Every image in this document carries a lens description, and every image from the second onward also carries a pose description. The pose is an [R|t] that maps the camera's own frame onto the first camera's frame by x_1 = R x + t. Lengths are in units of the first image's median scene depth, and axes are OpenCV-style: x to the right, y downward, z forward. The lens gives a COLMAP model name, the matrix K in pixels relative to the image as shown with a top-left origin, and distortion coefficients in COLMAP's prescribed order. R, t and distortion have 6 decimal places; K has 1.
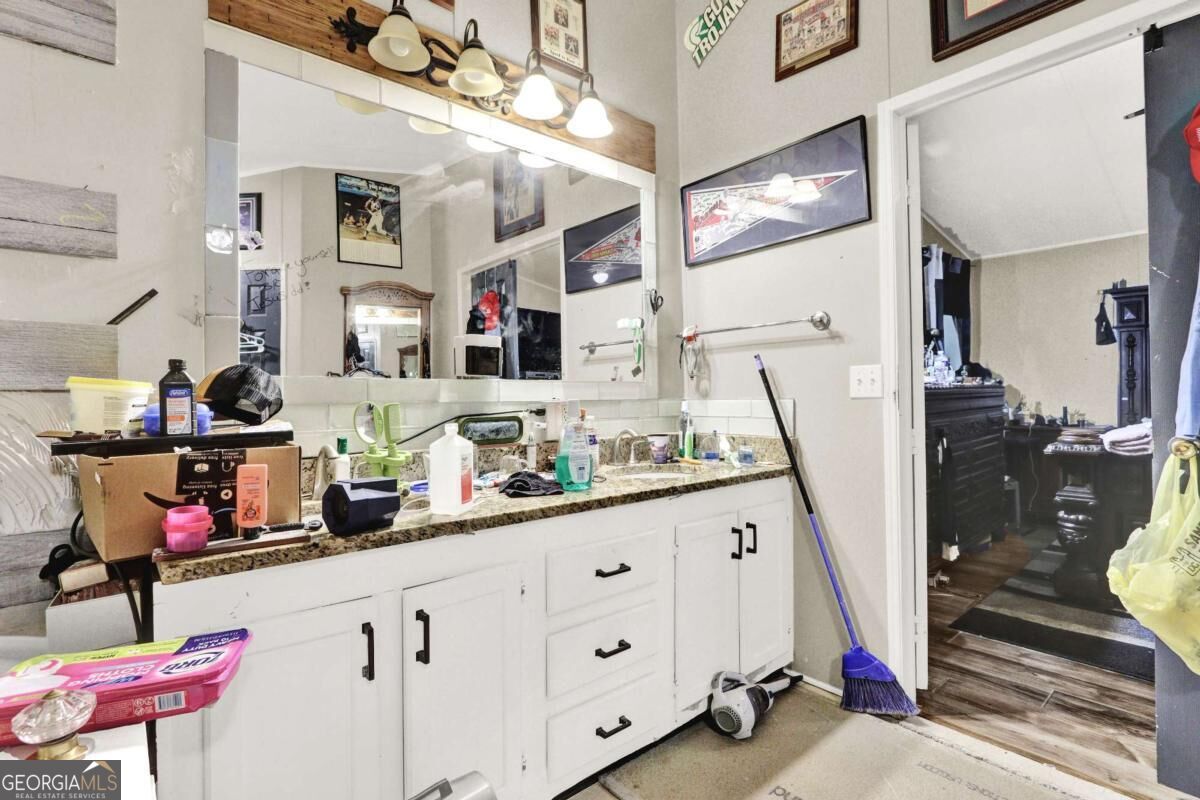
lens RADIAL K [[569.8, 0, 589.3], [0, 569.8, 395.7], [0, 0, 1]] dist [-0.017429, 0.002033]
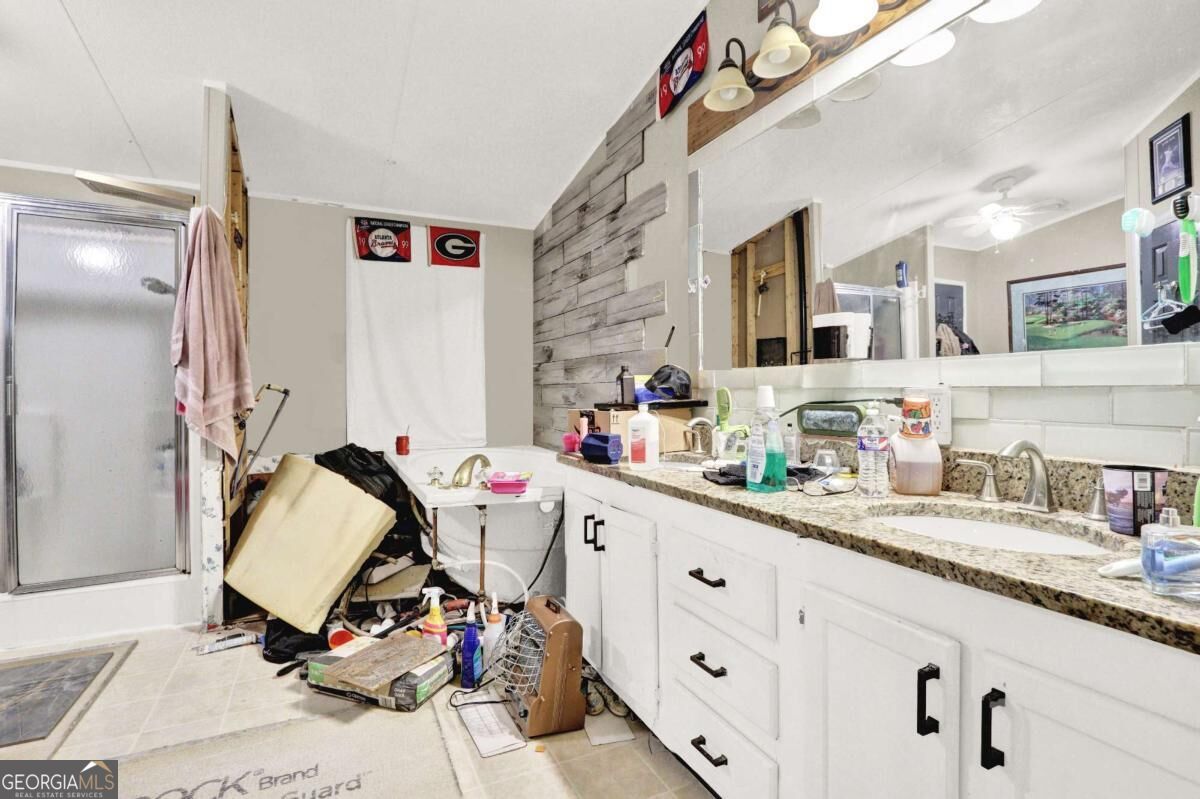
lens RADIAL K [[569.8, 0, 596.7], [0, 569.8, 396.1], [0, 0, 1]] dist [-0.017429, 0.002033]
pose [[-0.257124, 0.022498, -0.966117, 0.789736], [0.016387, 0.999687, 0.018918, 0.000954], [0.966239, -0.010967, -0.257412, 0.889859]]
